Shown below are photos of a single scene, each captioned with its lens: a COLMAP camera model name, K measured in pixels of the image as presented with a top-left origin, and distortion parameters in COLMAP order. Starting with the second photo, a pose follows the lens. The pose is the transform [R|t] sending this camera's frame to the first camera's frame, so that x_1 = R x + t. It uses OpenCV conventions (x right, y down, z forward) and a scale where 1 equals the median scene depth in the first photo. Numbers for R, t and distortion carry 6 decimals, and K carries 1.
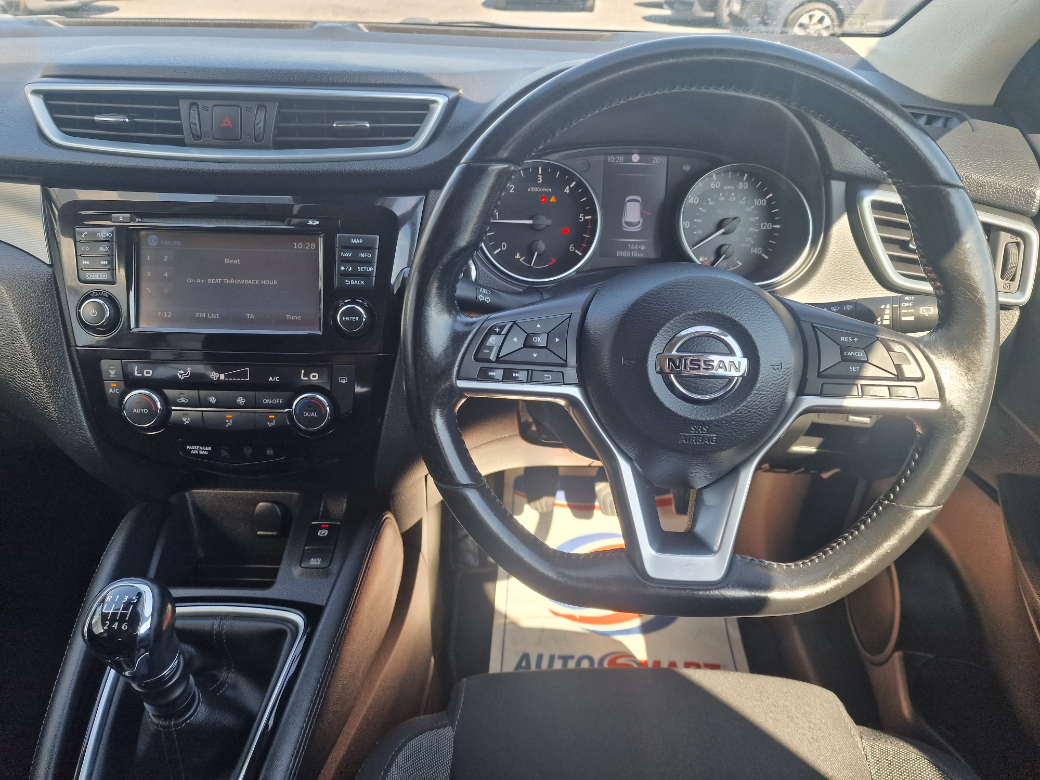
lens RADIAL K [[705.1, 0, 536.3], [0, 705.1, 401.8], [0, 0, 1]] dist [0.021148, -0.035831]
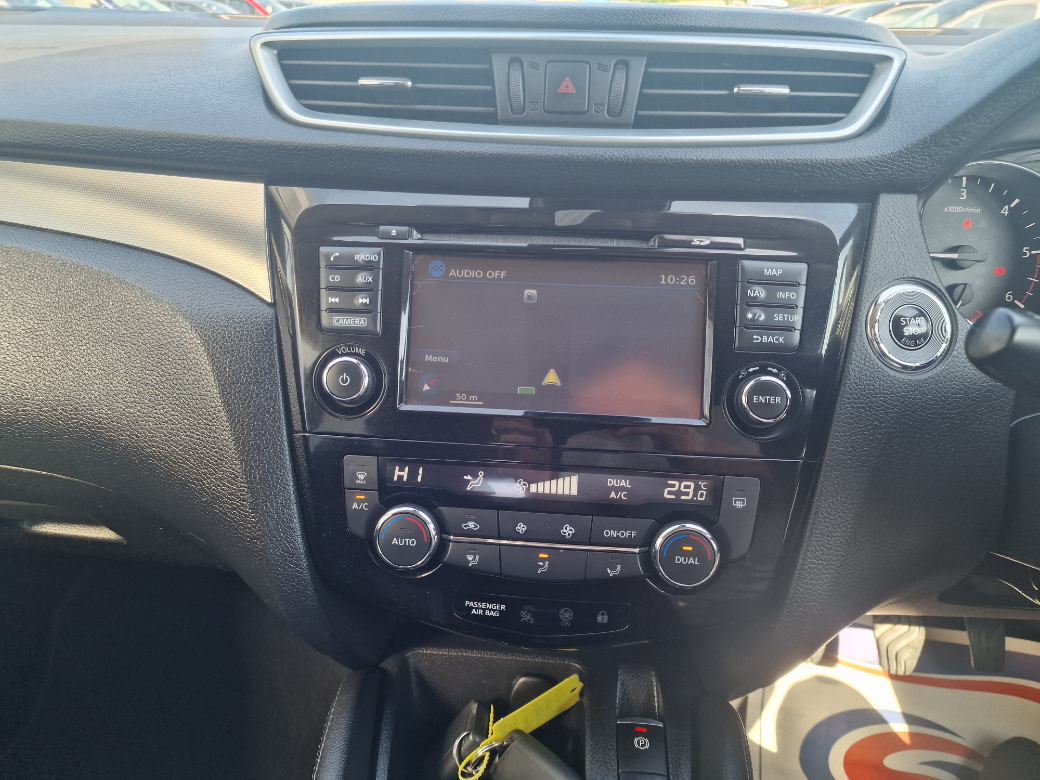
lens RADIAL K [[705.1, 0, 510.6], [0, 705.1, 393.9], [0, 0, 1]] dist [0.021148, -0.035831]
pose [[0.997407, 0.024237, -0.067759, -0.428174], [-0.031759, 0.993175, -0.112226, -0.048182], [0.064576, 0.114087, 0.991370, 0.390951]]
